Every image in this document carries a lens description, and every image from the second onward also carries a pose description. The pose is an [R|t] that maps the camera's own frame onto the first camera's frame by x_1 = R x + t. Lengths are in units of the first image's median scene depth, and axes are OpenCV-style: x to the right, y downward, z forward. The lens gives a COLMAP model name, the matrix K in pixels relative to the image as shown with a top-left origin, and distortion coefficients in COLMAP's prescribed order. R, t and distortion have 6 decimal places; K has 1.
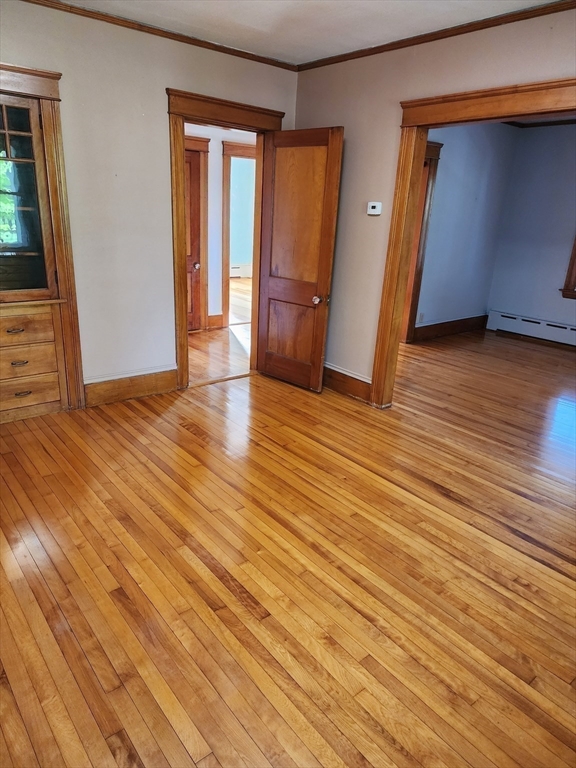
lens RADIAL K [[516.4, 0, 288.0], [0, 516.4, 384.4], [0, 0, 1]] dist [0.067600, -0.035458]
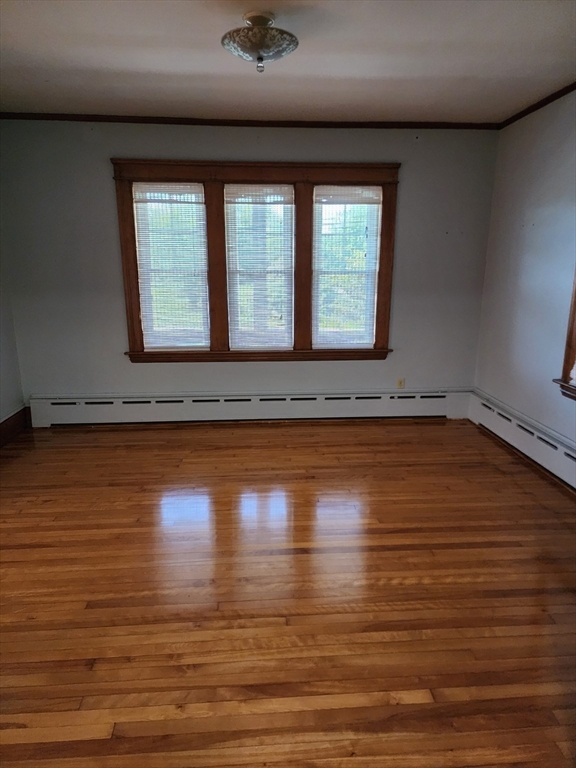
lens RADIAL K [[516.4, 0, 288.4], [0, 516.4, 384.7], [0, 0, 1]] dist [0.067600, -0.035458]
pose [[0.585747, -0.237831, 0.774814, 0.081071], [0.290408, 0.954090, 0.073316, -0.117641], [-0.756679, 0.182068, 0.627923, 0.363754]]
